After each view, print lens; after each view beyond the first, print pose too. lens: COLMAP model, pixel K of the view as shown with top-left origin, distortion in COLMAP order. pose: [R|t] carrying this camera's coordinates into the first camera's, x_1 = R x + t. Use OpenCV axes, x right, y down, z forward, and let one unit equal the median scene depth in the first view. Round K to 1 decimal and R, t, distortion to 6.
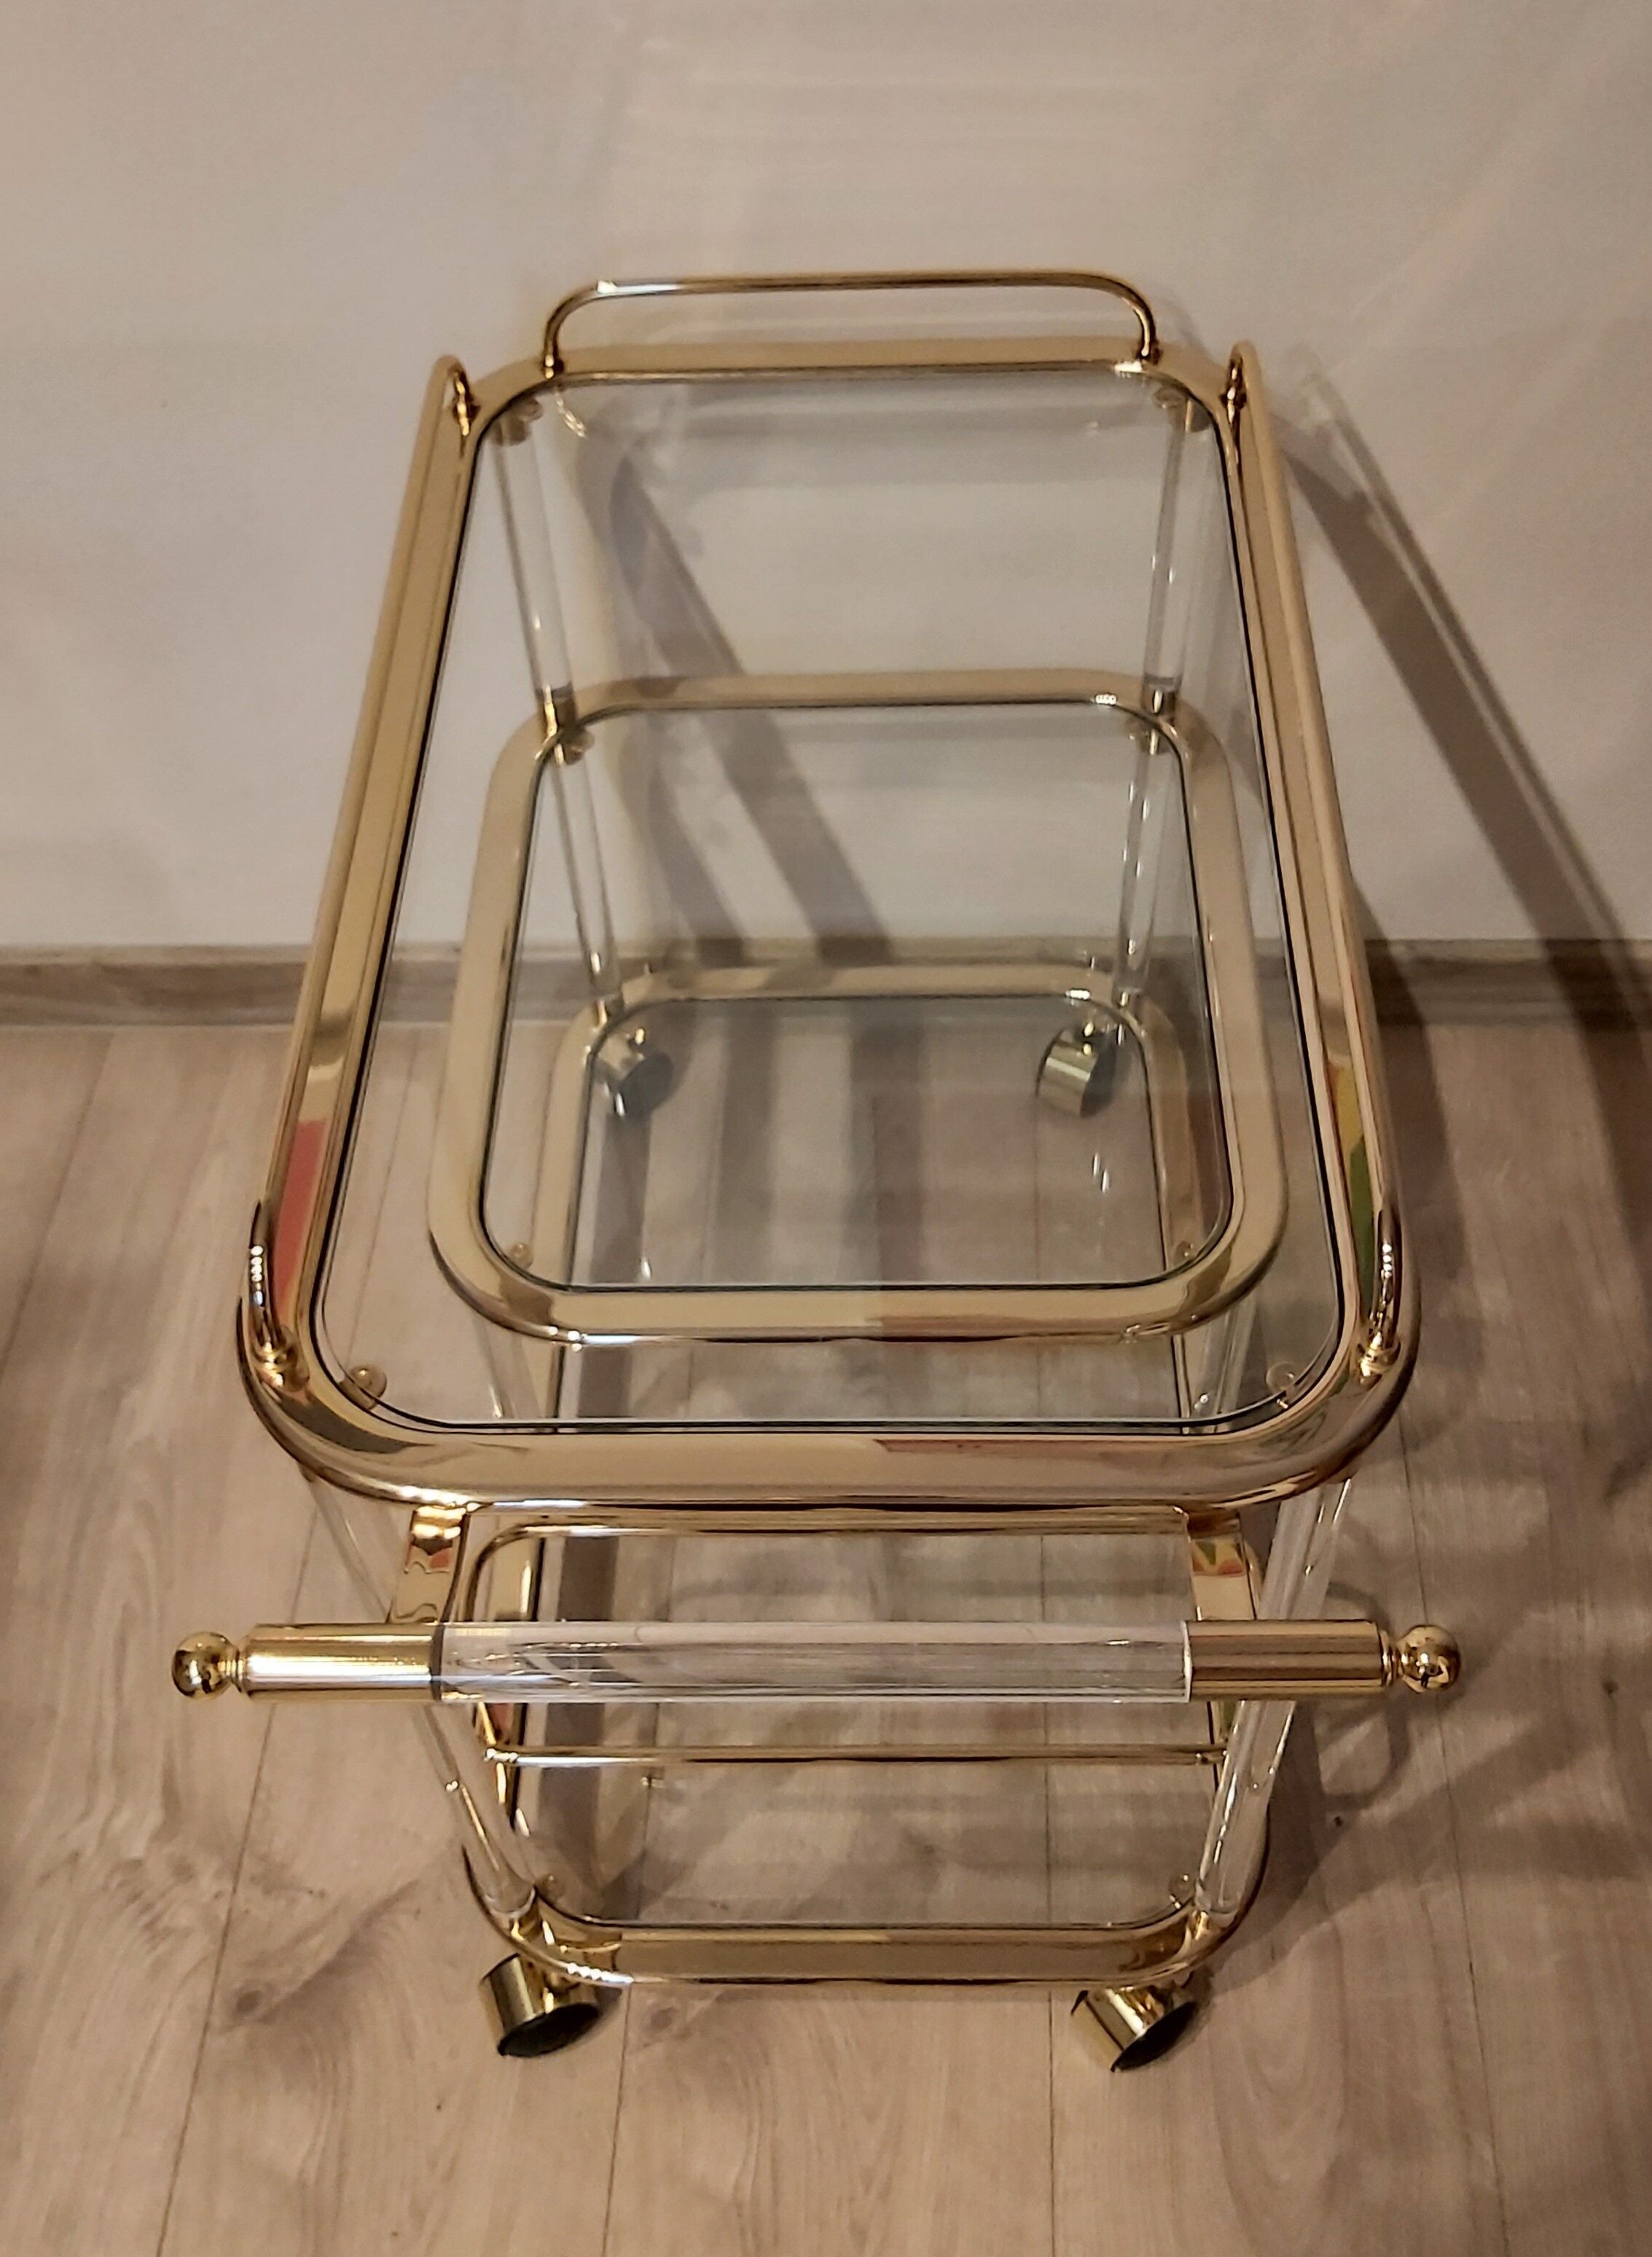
lens RADIAL K [[2217.6, 0, 826.0], [0, 2217.6, 1128.5], [0, 0, 1]] dist [0.013965, -0.013584]
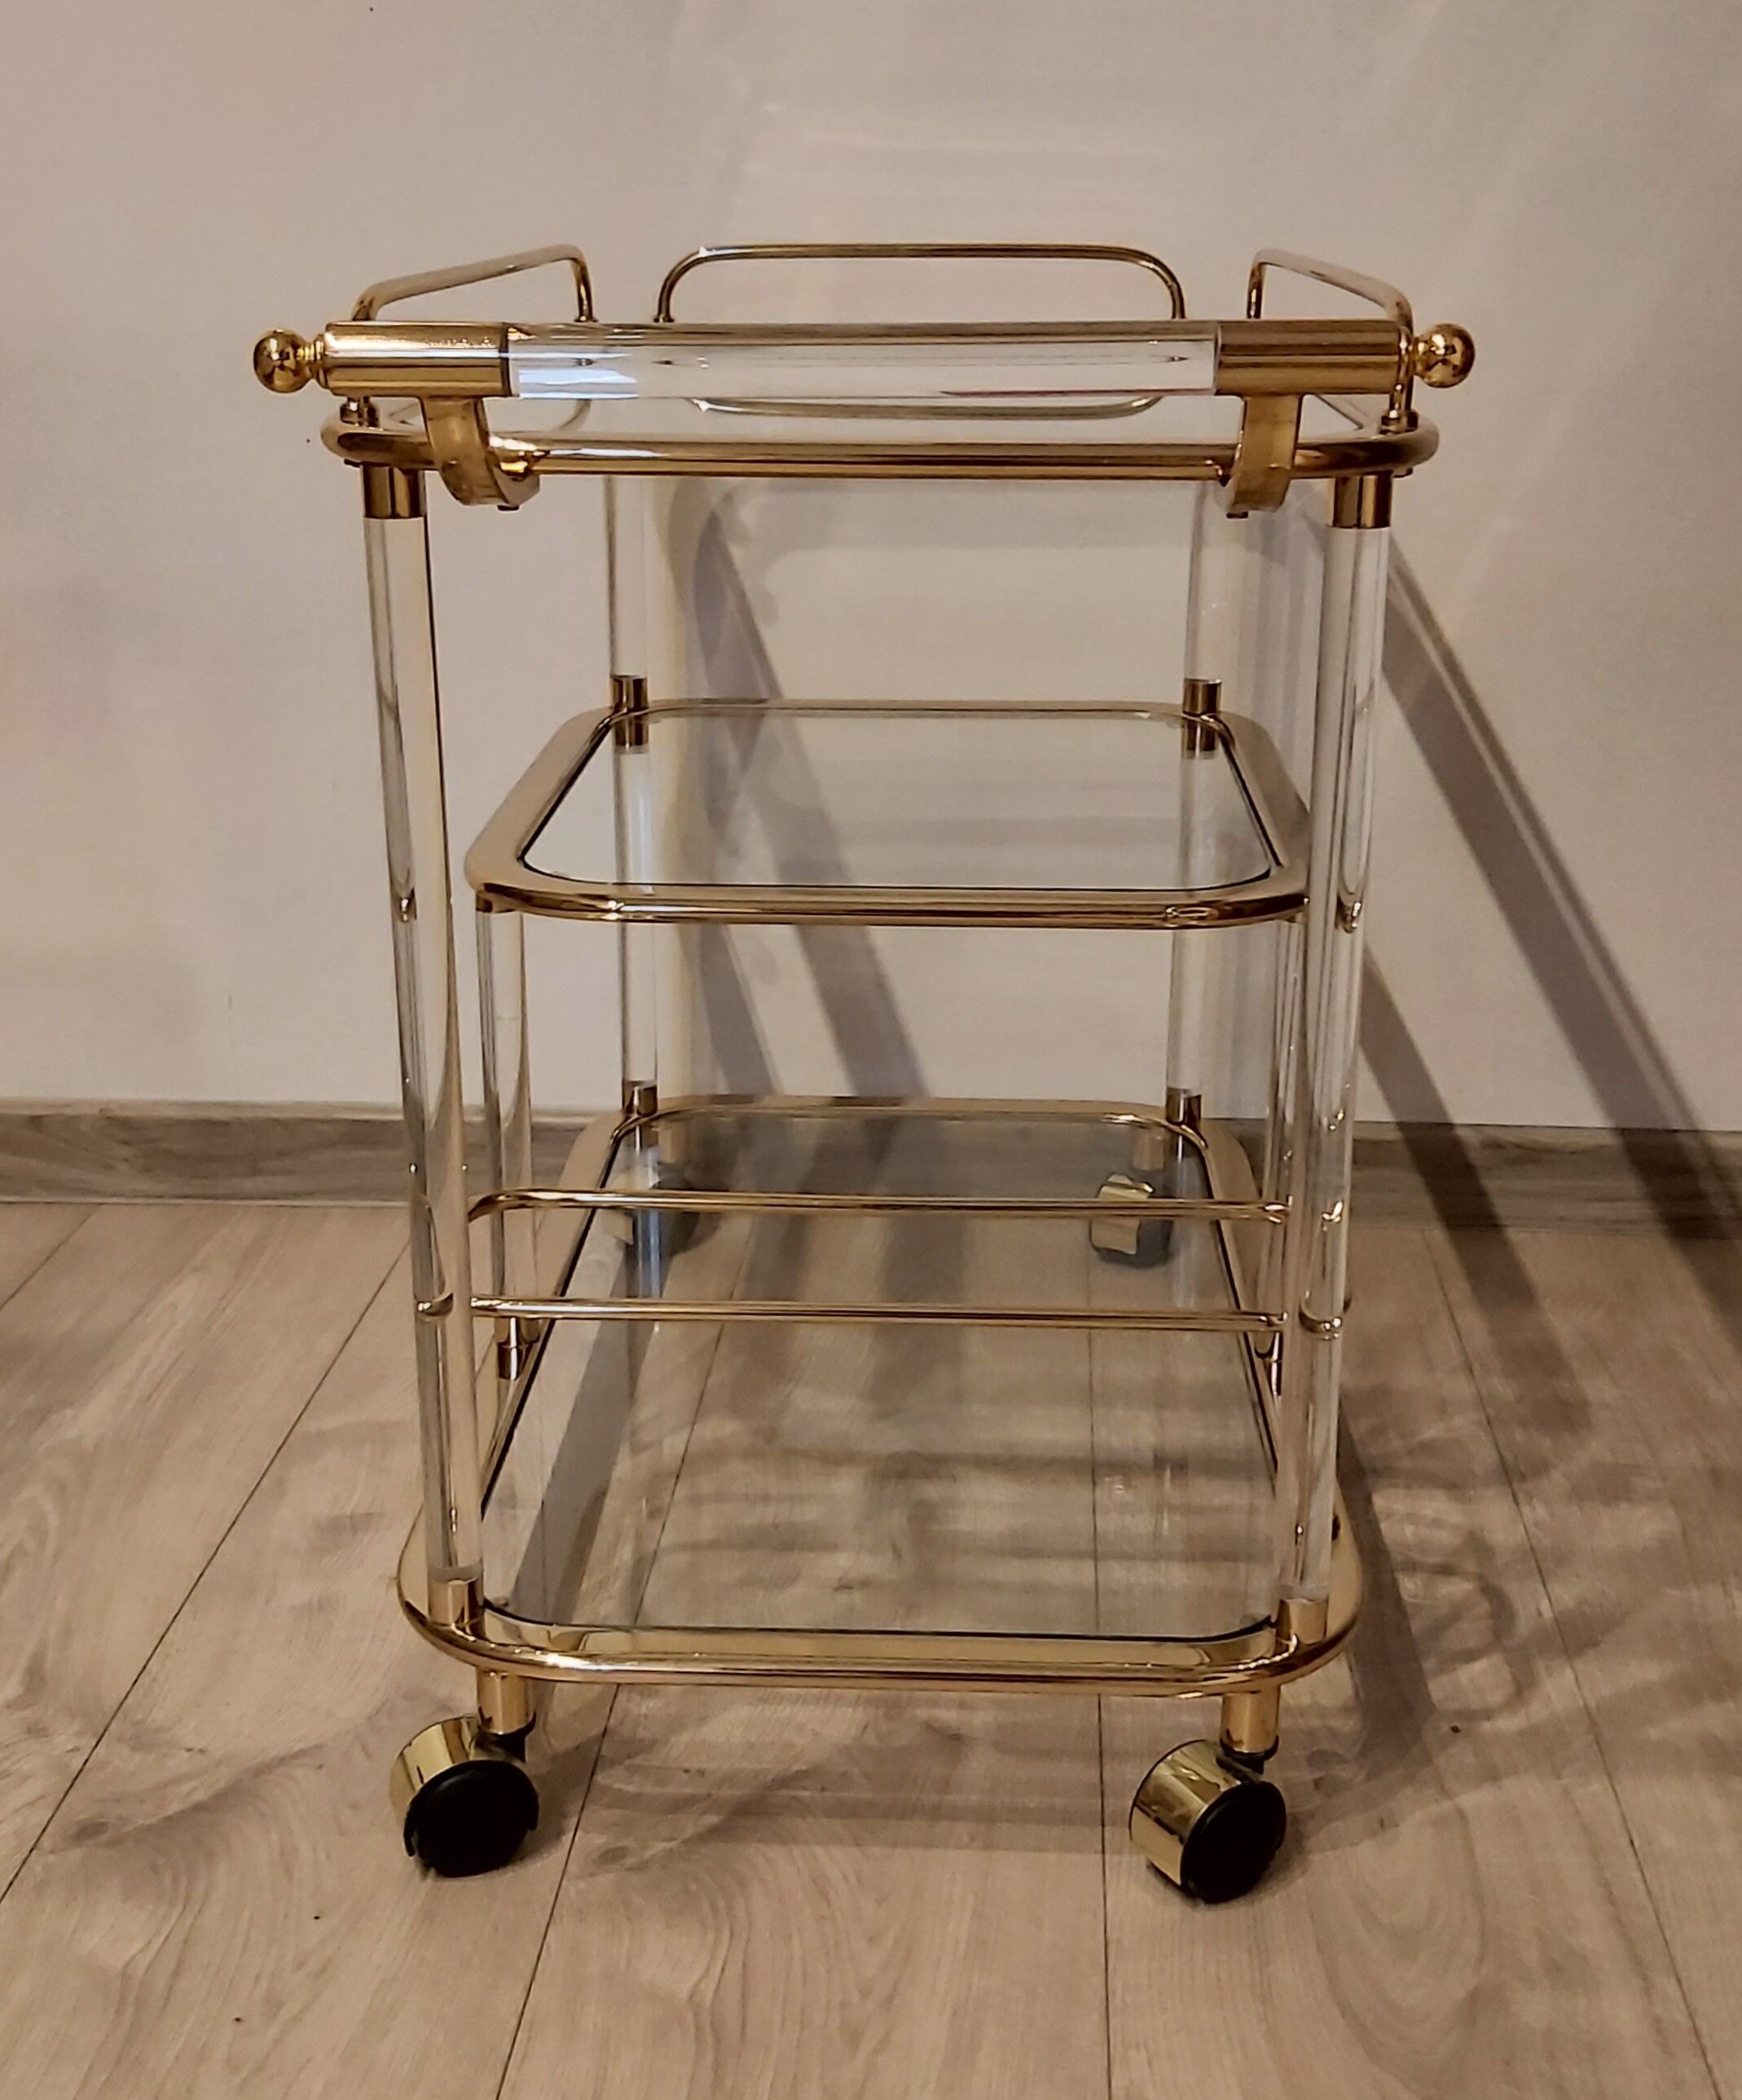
lens RADIAL K [[2513.1, 0, 871.0], [0, 2513.1, 1050.0], [0, 0, 1]] dist [0.032049, 0.003624]
pose [[0.998943, 0.044822, -0.010175, 0.013664], [-0.043317, 0.844055, -0.534504, 0.608694], [-0.015369, 0.534380, 0.845105, 0.083511]]
